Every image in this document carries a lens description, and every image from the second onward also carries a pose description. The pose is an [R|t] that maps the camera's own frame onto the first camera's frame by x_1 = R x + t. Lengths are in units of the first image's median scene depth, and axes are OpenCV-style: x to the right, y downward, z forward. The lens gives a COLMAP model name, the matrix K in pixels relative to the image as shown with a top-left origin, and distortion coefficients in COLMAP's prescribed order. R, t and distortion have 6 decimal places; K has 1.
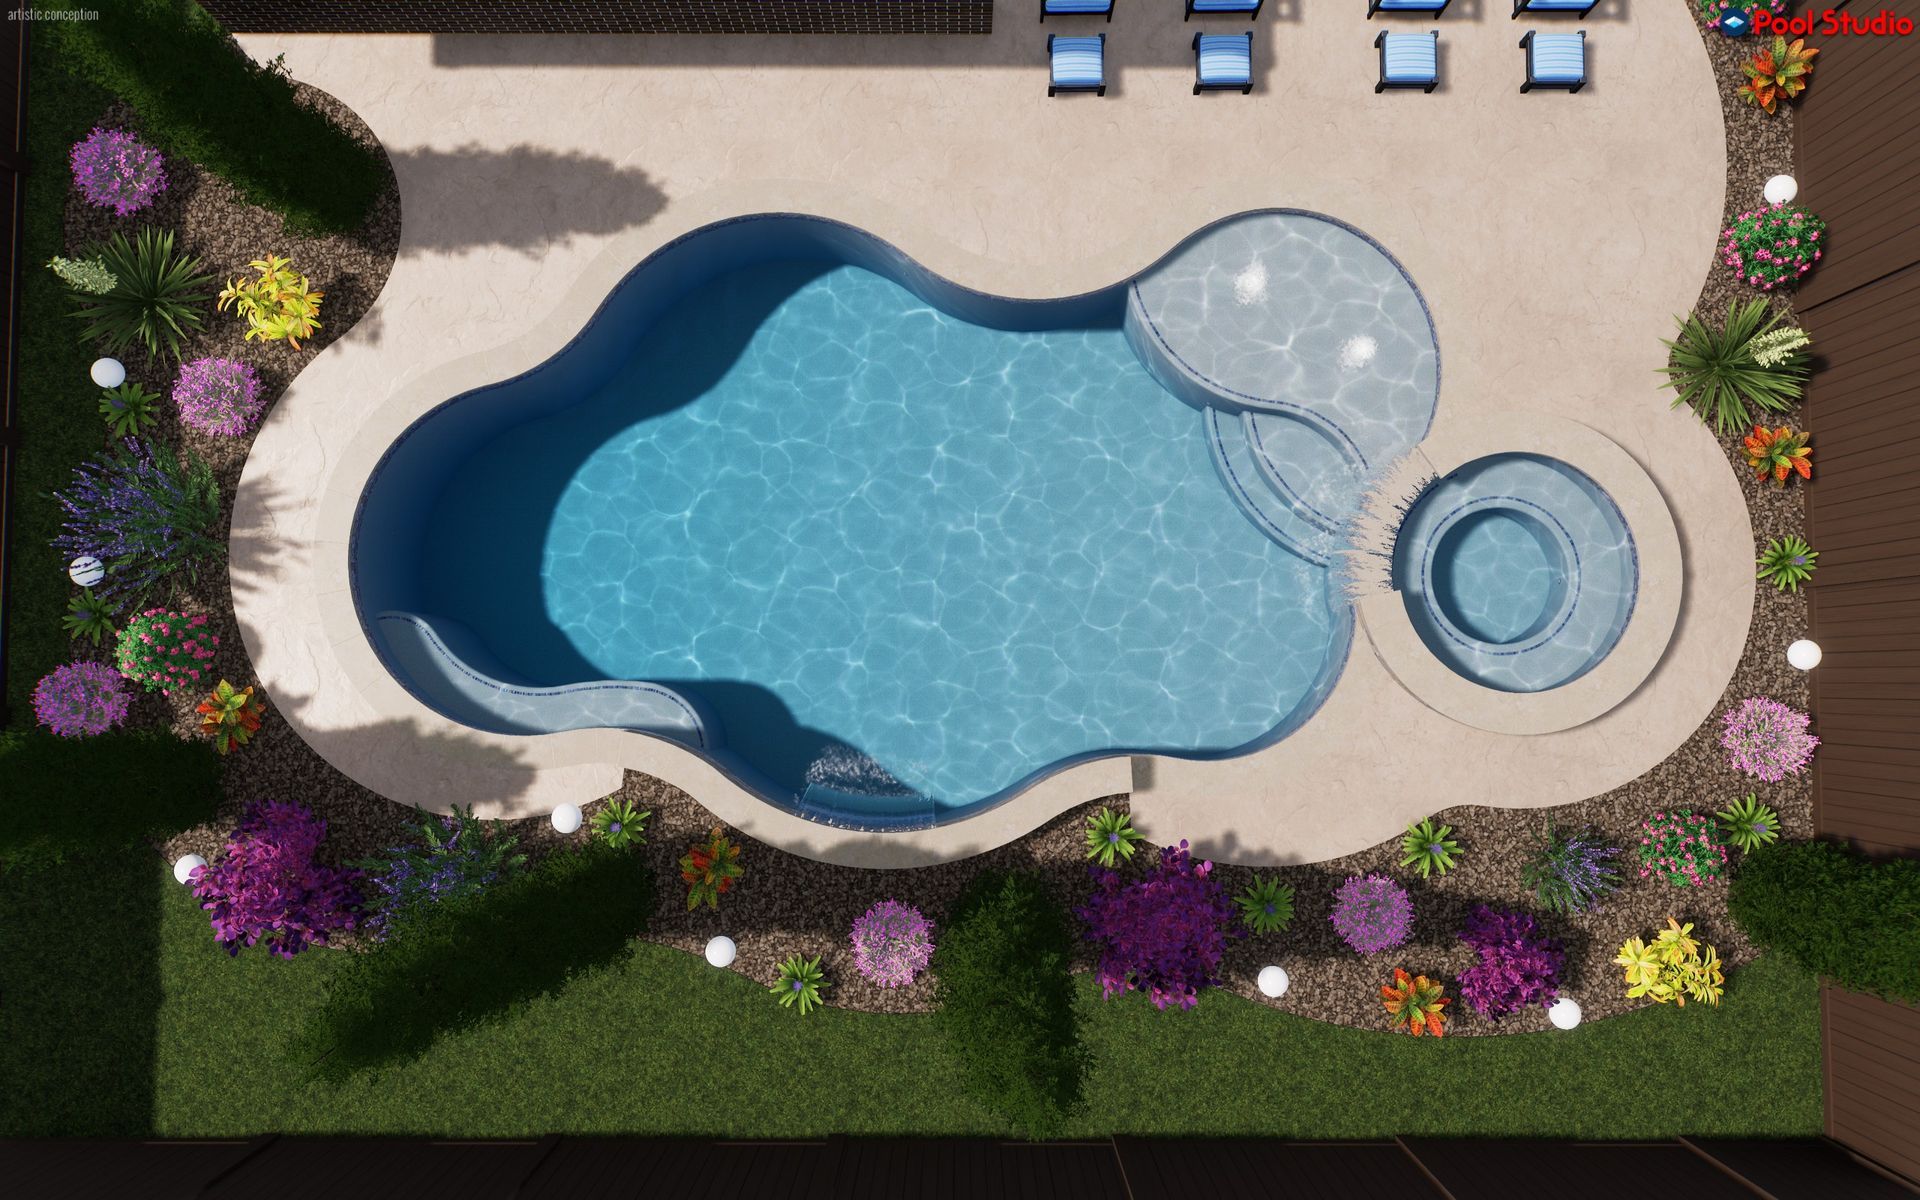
lens RADIAL K [[1499.5, 0, 962.8], [0, 1499.5, 610.0], [0, 0, 1]] dist [0.001558, 0.010136]
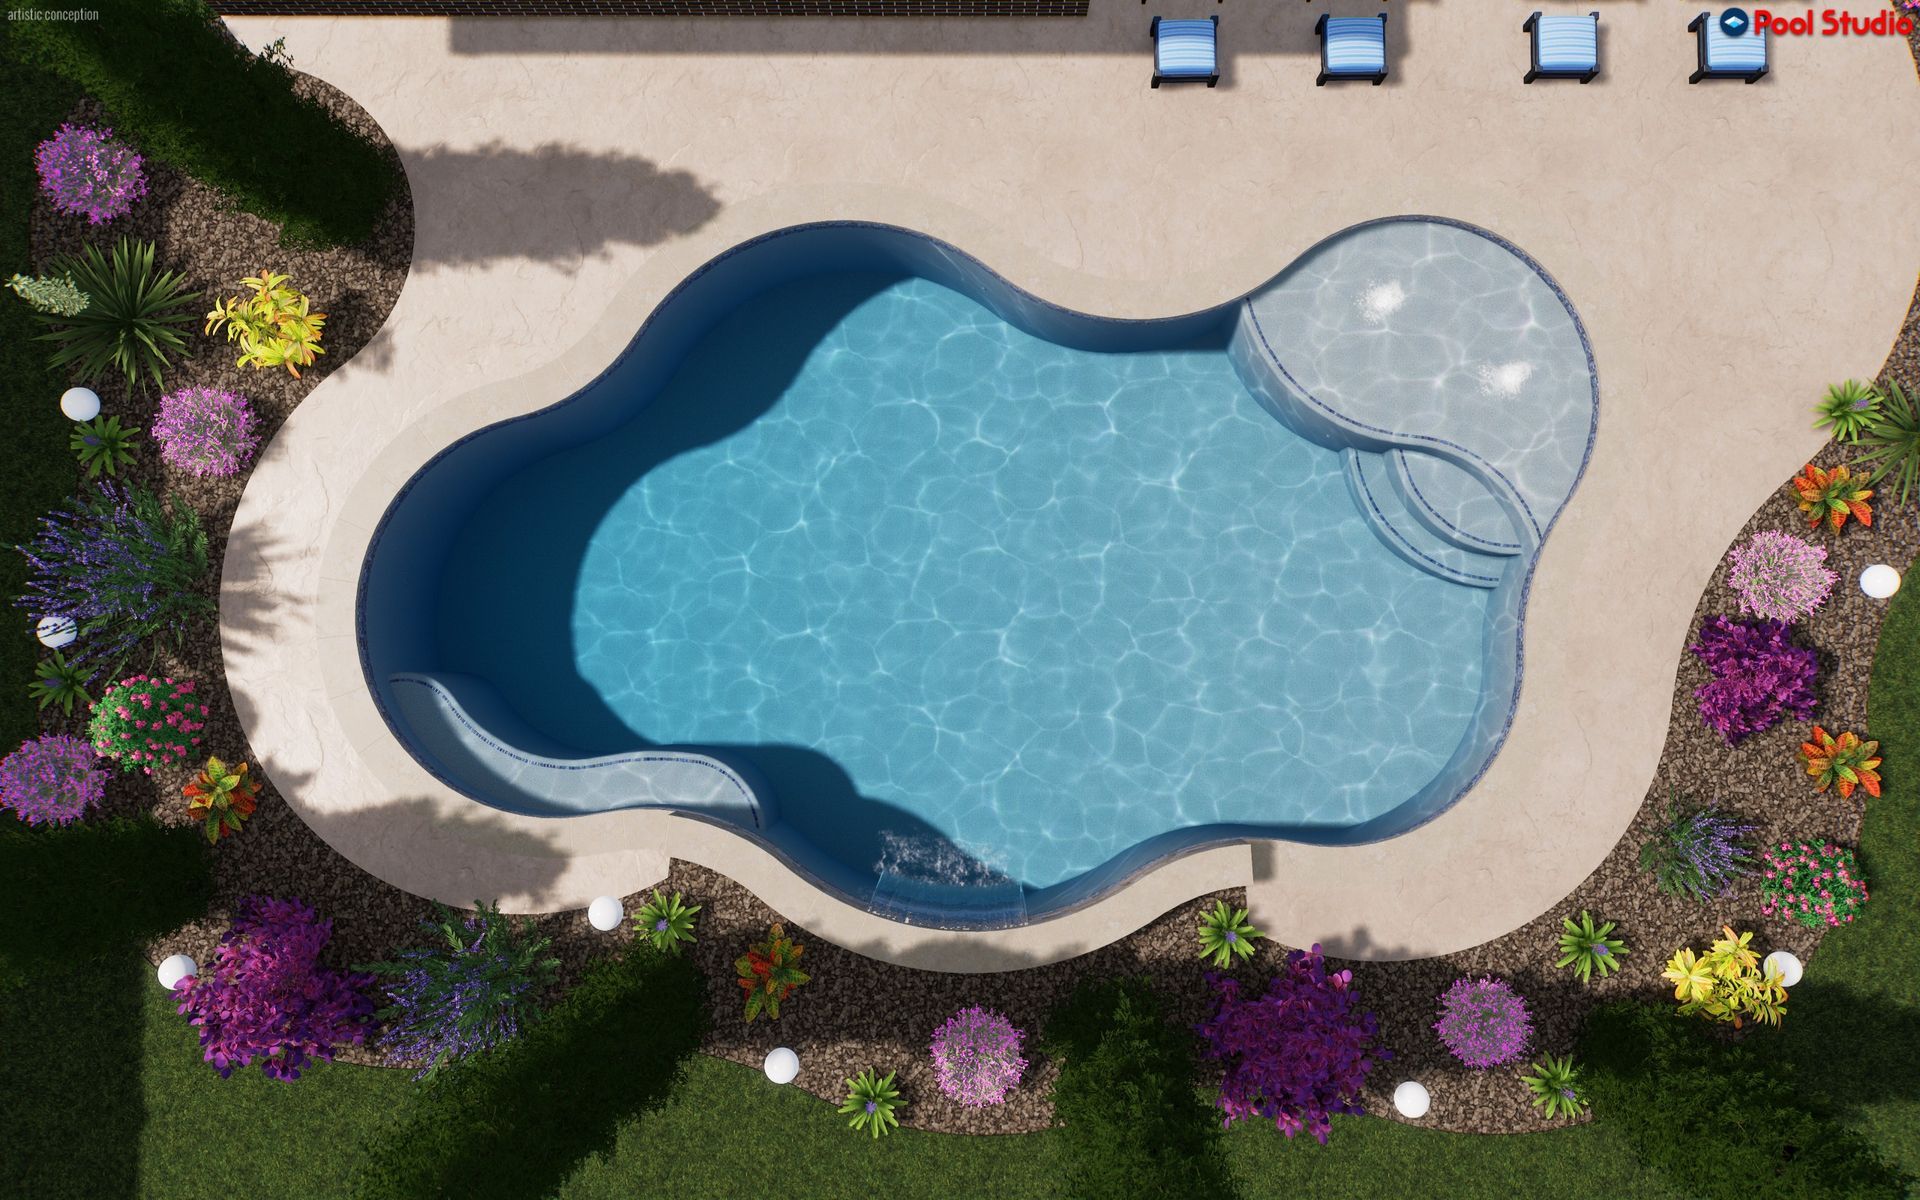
lens RADIAL K [[1499.5, 0, 964.6], [0, 1499.5, 602.0], [0, 0, 1]] dist [0.001558, 0.010136]
pose [[1.000000, -0.000399, 0.000788, -0.054301], [0.000393, 0.999971, 0.007643, -0.049292], [-0.000791, -0.007642, 0.999970, 0.122943]]
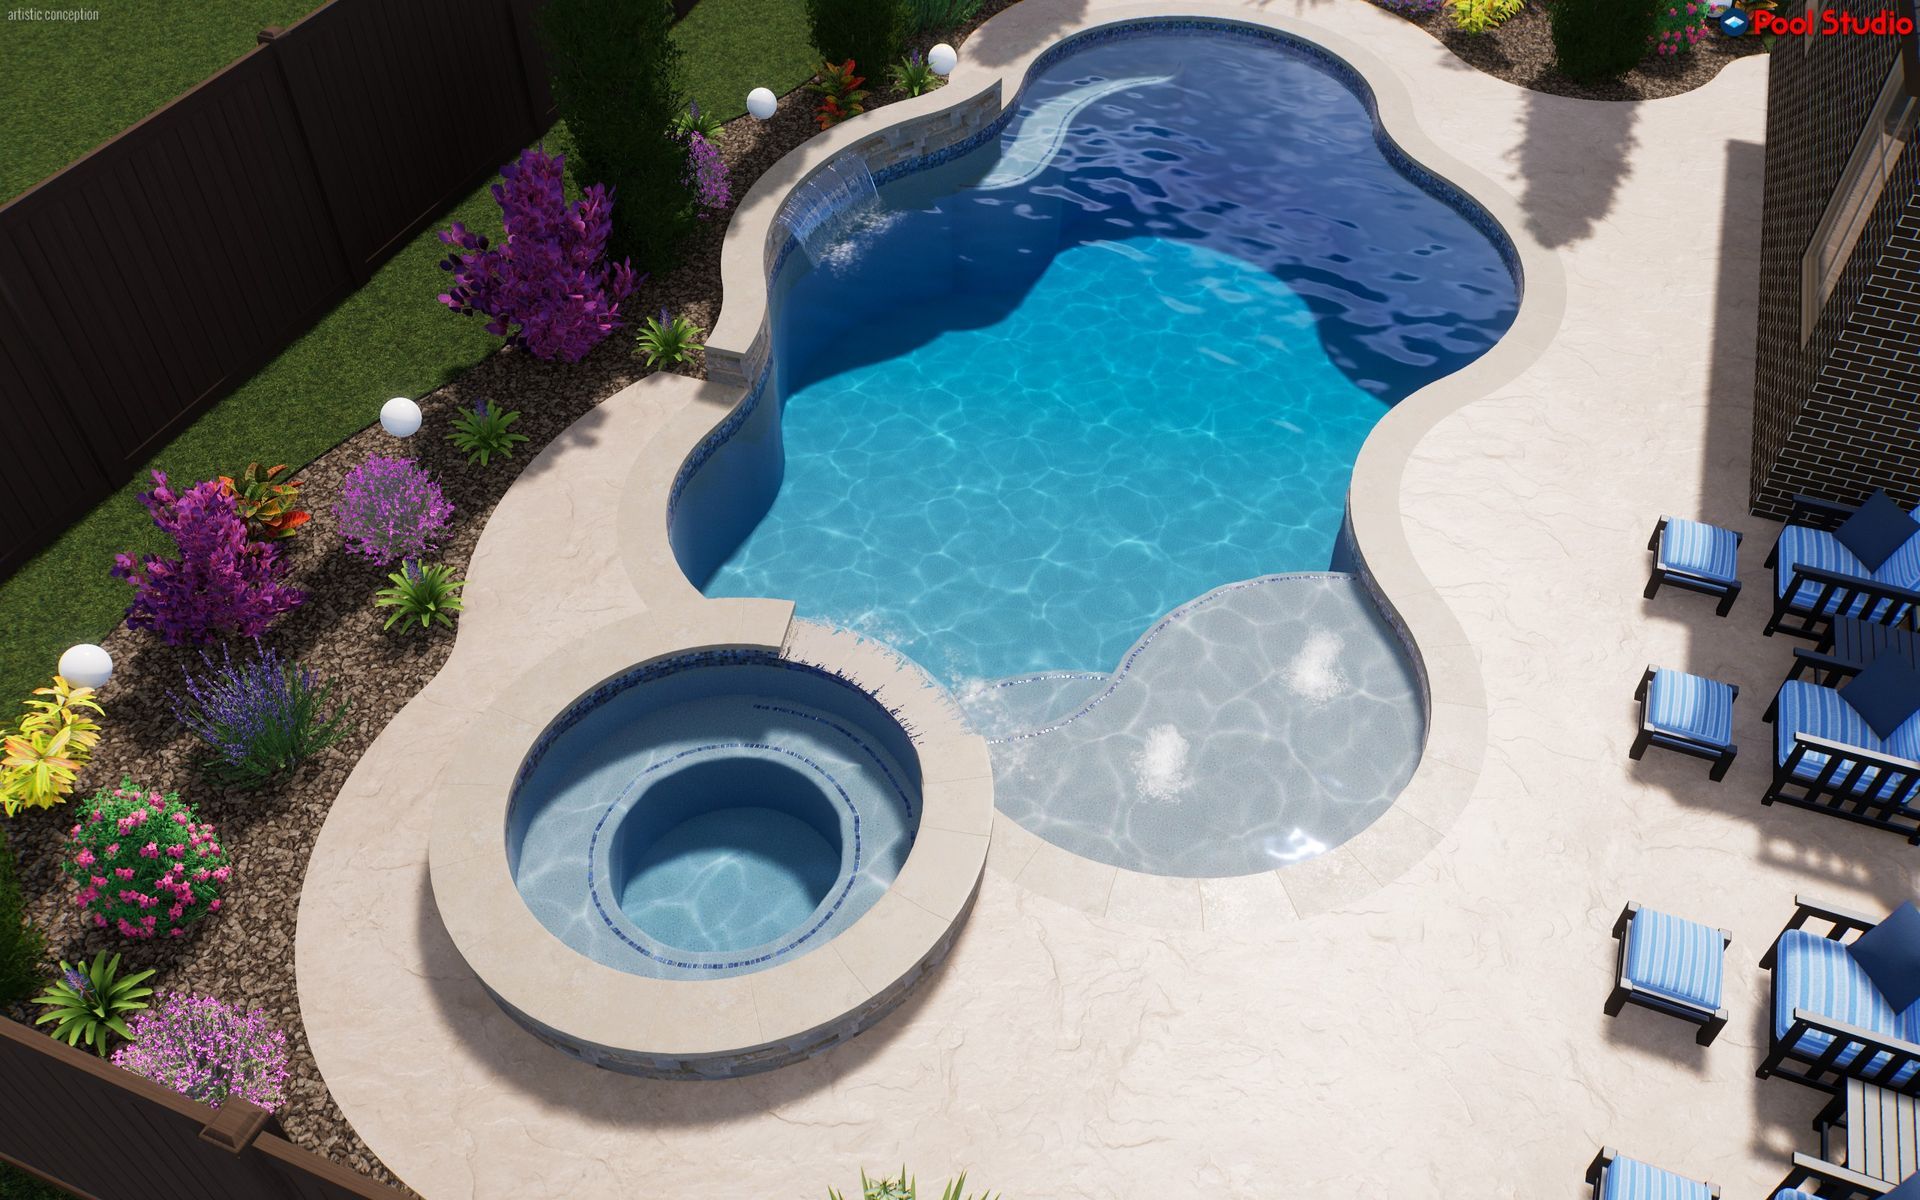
lens RADIAL K [[1499.5, 0, 954.4], [0, 1499.5, 592.3], [0, 0, 1]] dist [0.001558, 0.010136]
pose [[-0.373340, 0.662124, -0.649776, 0.651387], [-0.926340, -0.228235, 0.299673, -0.264410], [0.050120, 0.713793, 0.698561, 0.529442]]
